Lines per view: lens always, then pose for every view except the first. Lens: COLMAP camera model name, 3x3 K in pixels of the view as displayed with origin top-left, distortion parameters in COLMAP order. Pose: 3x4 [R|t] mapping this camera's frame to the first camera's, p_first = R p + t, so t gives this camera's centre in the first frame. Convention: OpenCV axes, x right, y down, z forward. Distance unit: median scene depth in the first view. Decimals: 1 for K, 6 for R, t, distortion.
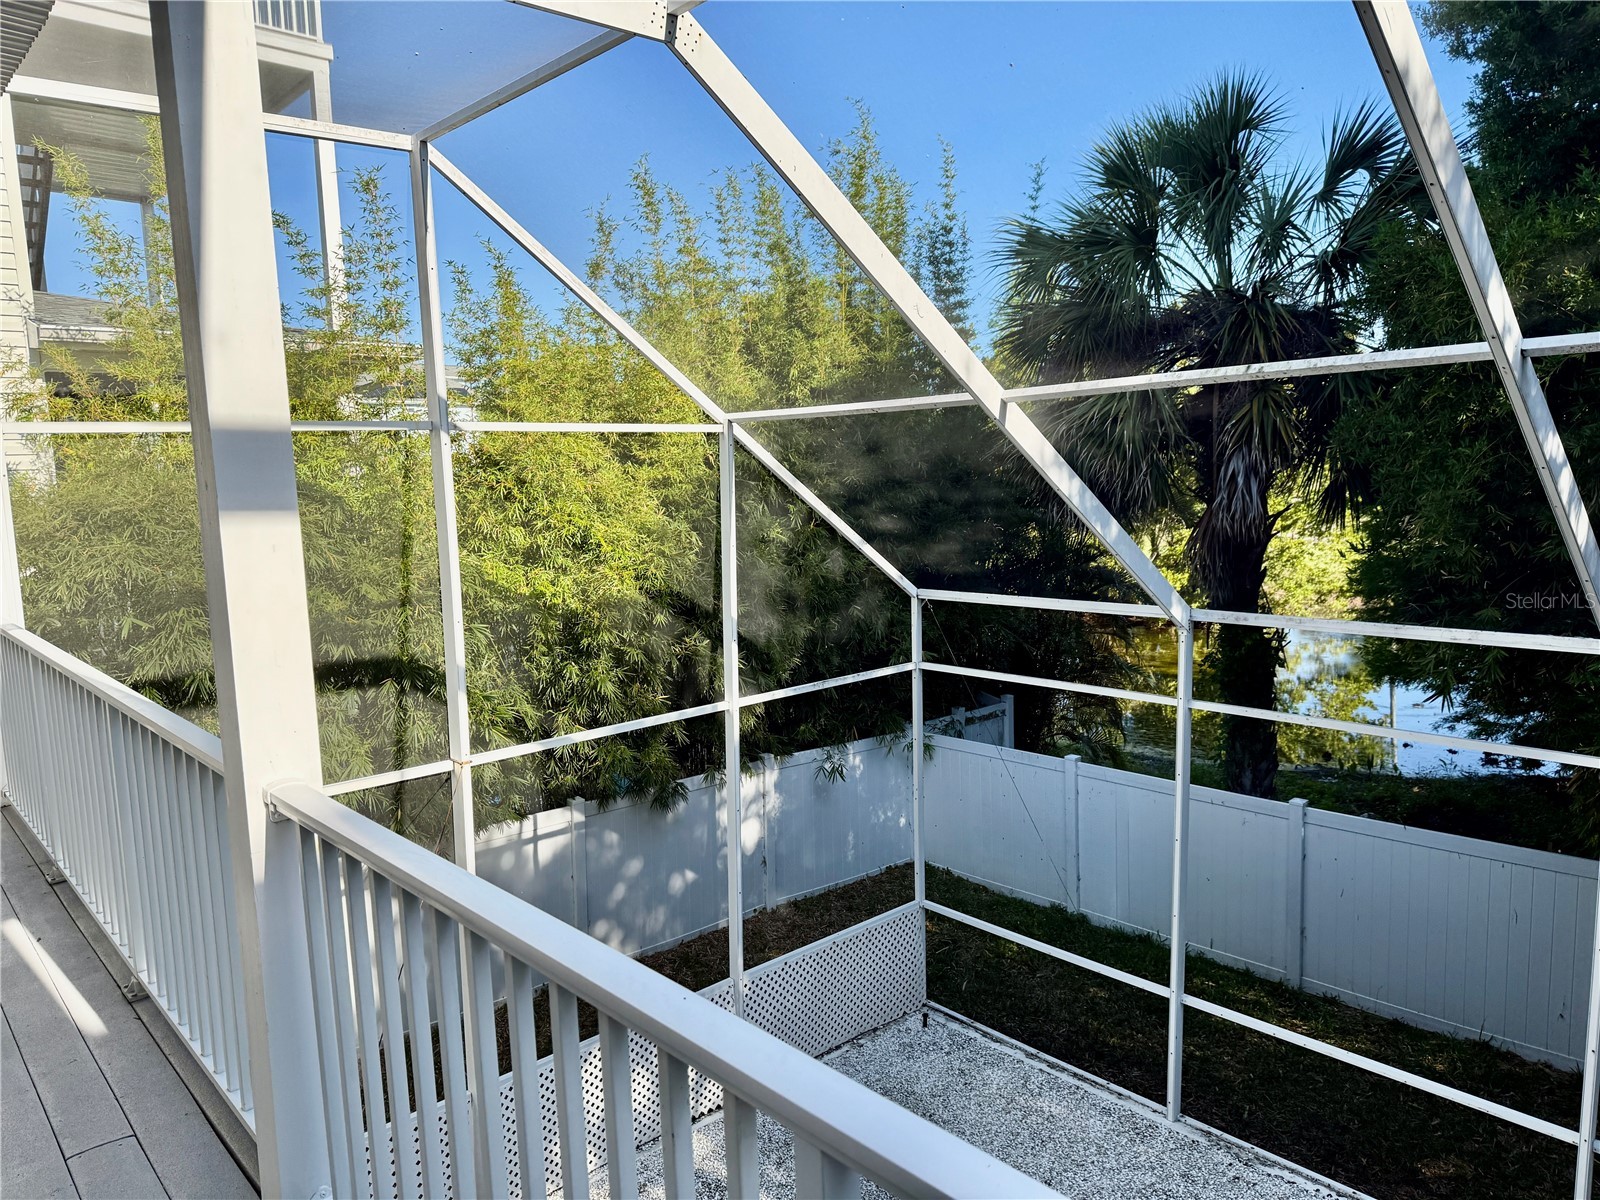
lens RADIAL K [[1128.5, 0, 789.6], [0, 1128.5, 592.3], [0, 0, 1]] dist [0.037487, -0.044545]
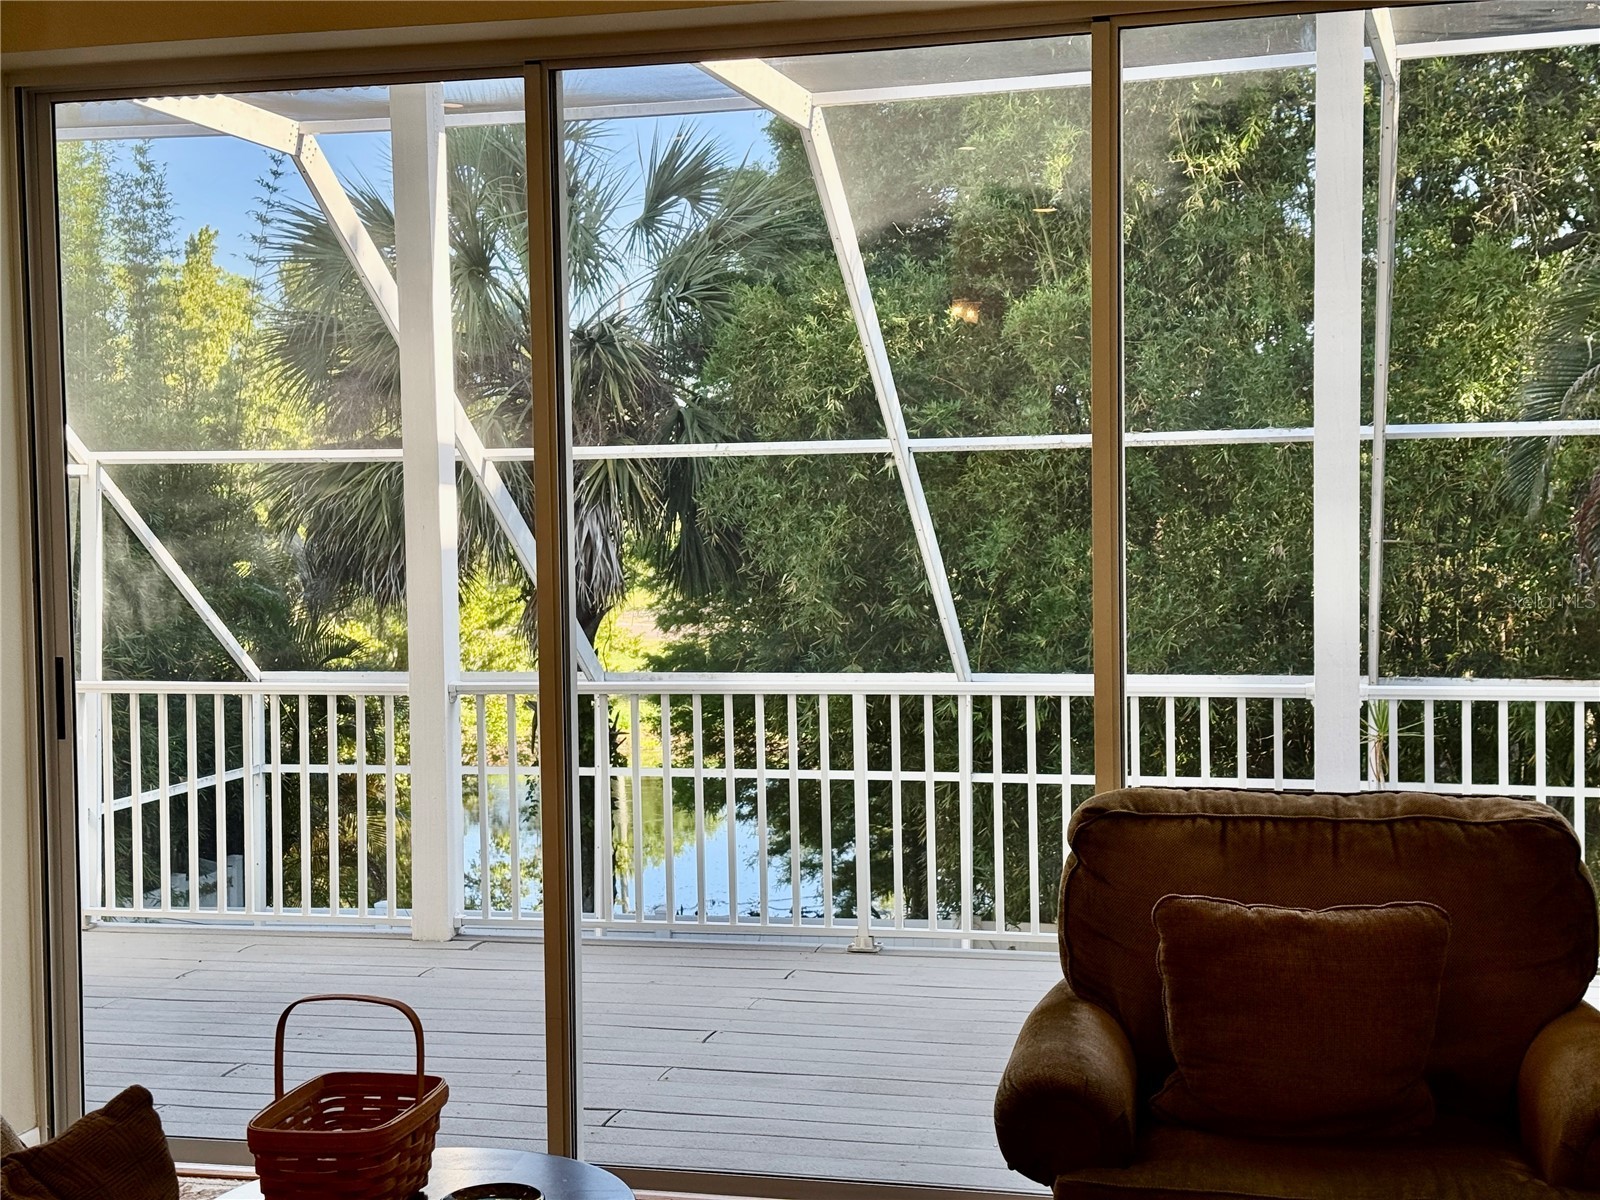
lens RADIAL K [[2231.0, 0, 795.1], [0, 2231.0, 595.0], [0, 0, 1]] dist [0.106457, 0.000000]
pose [[0.830757, -0.008694, 0.556567, -0.545840], [0.053272, 0.996530, -0.063950, 0.075959], [-0.554080, 0.082777, 0.828338, -0.646018]]
